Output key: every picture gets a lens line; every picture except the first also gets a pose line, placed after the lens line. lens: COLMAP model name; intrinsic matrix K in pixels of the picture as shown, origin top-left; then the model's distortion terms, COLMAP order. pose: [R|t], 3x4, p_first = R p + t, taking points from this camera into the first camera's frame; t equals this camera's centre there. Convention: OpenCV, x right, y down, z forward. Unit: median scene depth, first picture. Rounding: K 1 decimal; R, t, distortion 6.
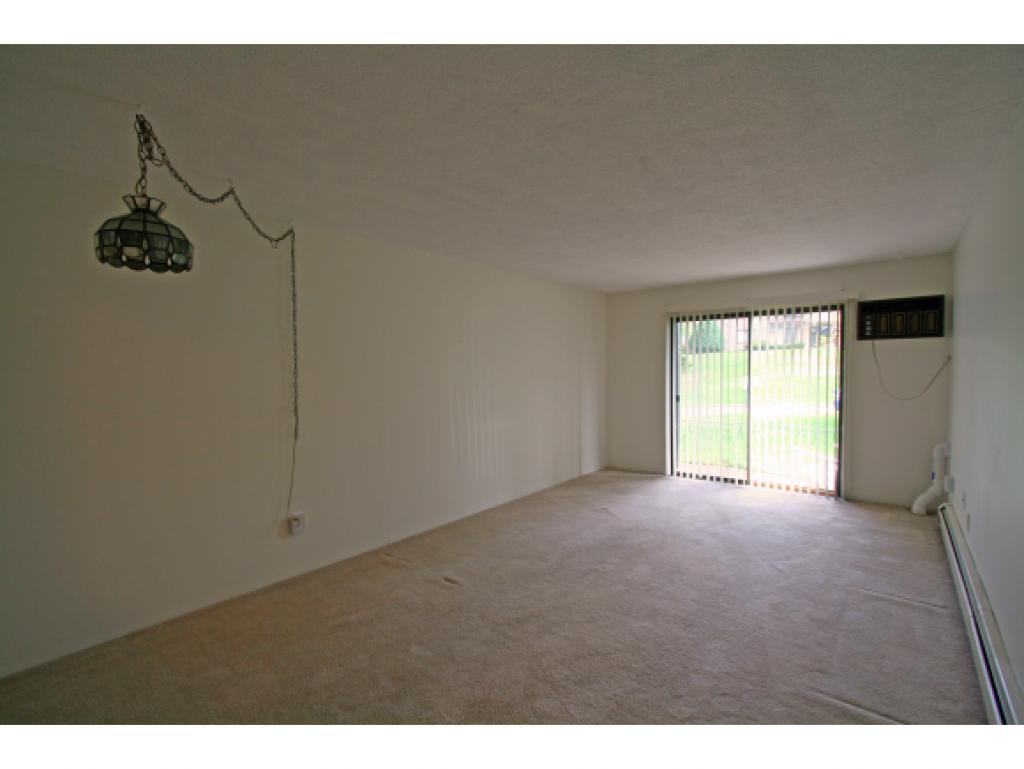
lens RADIAL K [[471.6, 0, 508.8], [0, 471.6, 393.6], [0, 0, 1]] dist [-0.012589, -0.000150]
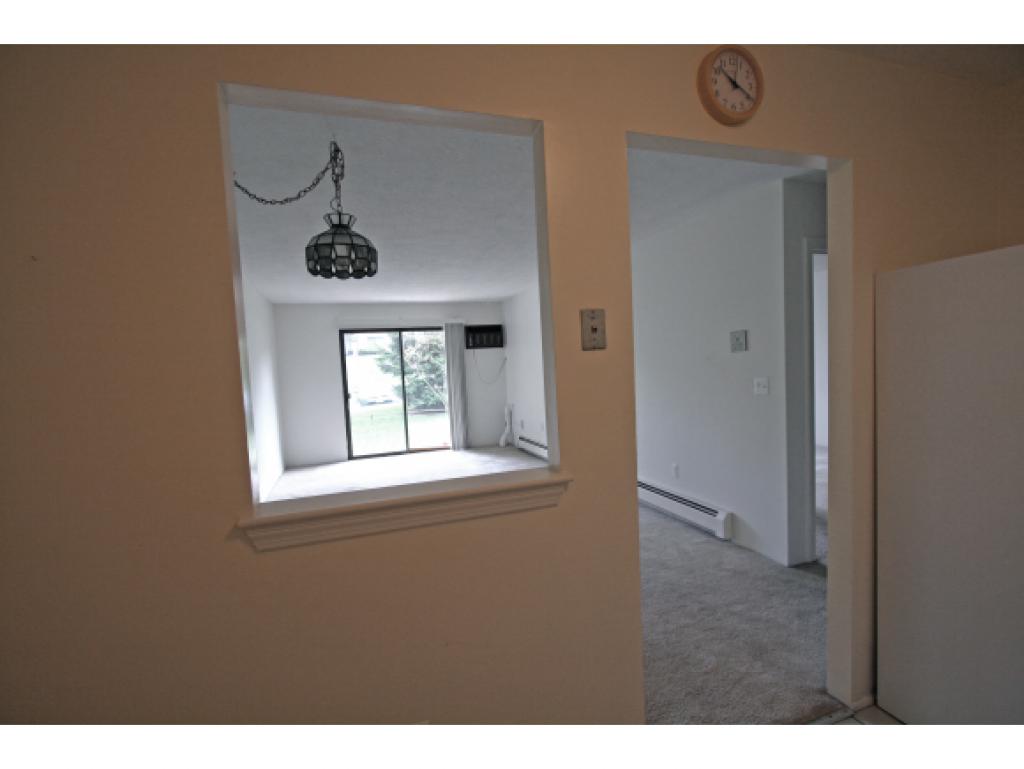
lens RADIAL K [[471.6, 0, 508.8], [0, 471.6, 393.6], [0, 0, 1]] dist [-0.012589, -0.000150]
pose [[0.509576, -0.072023, 0.857406, -0.631263], [0.089217, 0.995542, 0.030603, 0.003868], [-0.855788, 0.060901, 0.513730, 0.040376]]
